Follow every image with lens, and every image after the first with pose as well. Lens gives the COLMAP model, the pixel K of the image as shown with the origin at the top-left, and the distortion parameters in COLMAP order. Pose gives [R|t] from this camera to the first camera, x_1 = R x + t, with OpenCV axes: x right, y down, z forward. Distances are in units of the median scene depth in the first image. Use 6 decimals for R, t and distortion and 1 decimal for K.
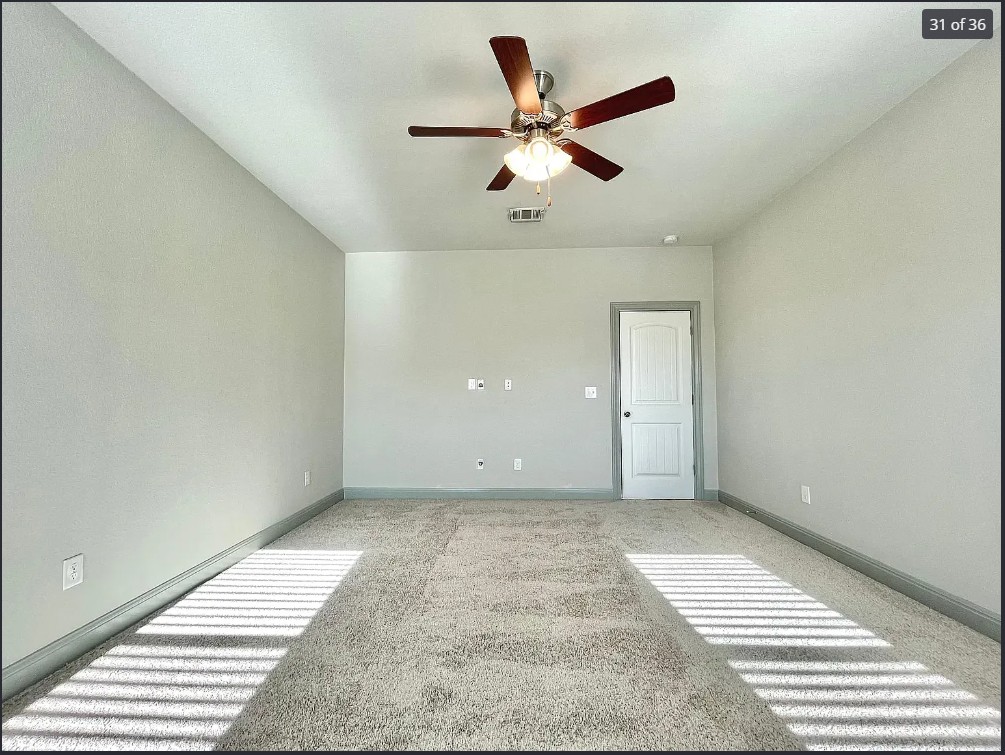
lens RADIAL K [[414.3, 0, 494.3], [0, 414.3, 378.2], [0, 0, 1]] dist [-0.000403, -0.000448]
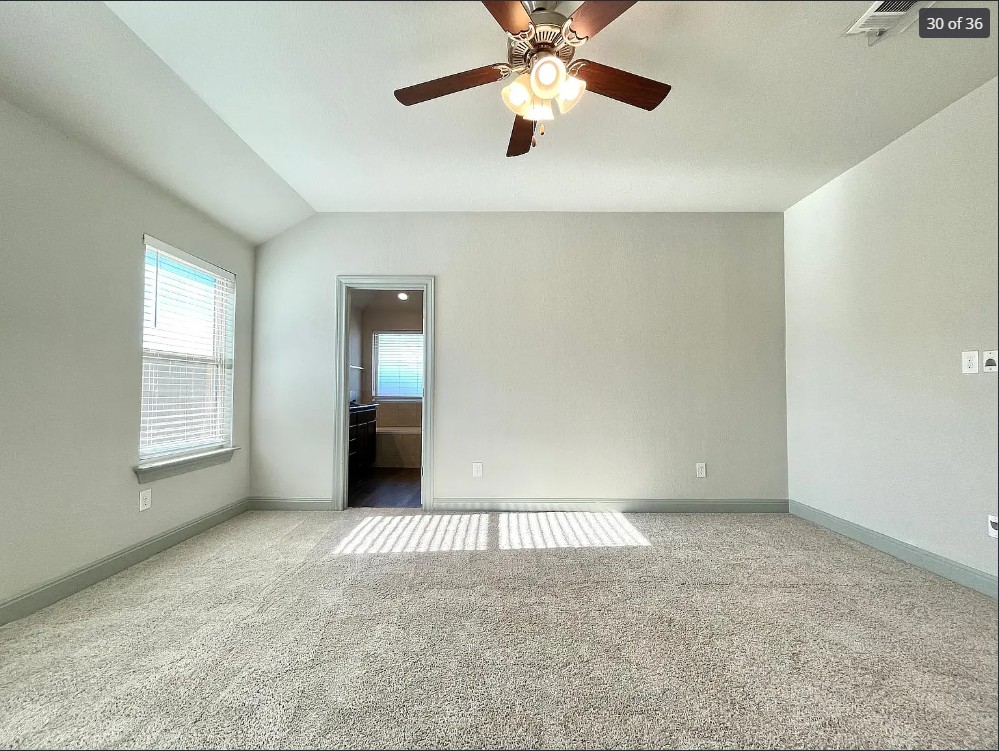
lens RADIAL K [[400.8, 0, 497.8], [0, 400.8, 380.7], [0, 0, 1]] dist [0.000926, 0.000113]
pose [[0.047287, -0.021910, -0.998641, 0.704826], [0.038791, 0.999046, -0.020082, 0.043654], [0.998128, -0.037789, 0.048092, 0.702696]]
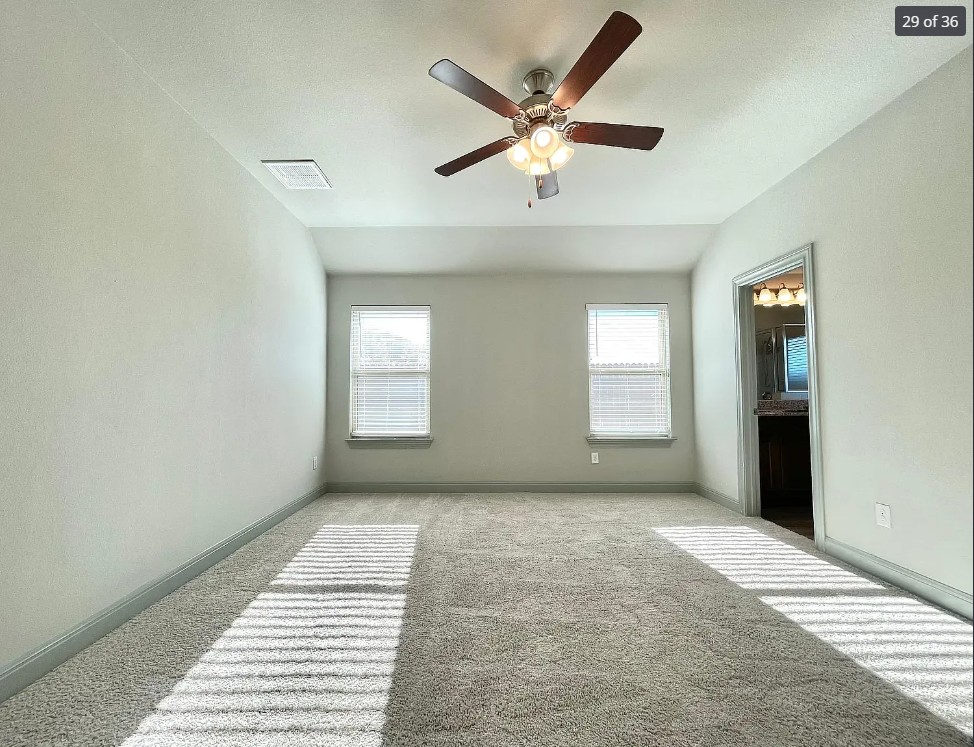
lens RADIAL K [[393.3, 0, 469.6], [0, 393.3, 381.3], [0, 0, 1]] dist [0.000153, 0.000072]
pose [[-0.998853, 0.009872, -0.046844, 0.267100], [0.013125, 0.997485, -0.069659, 0.071351], [0.046039, -0.070194, -0.996470, 1.545144]]
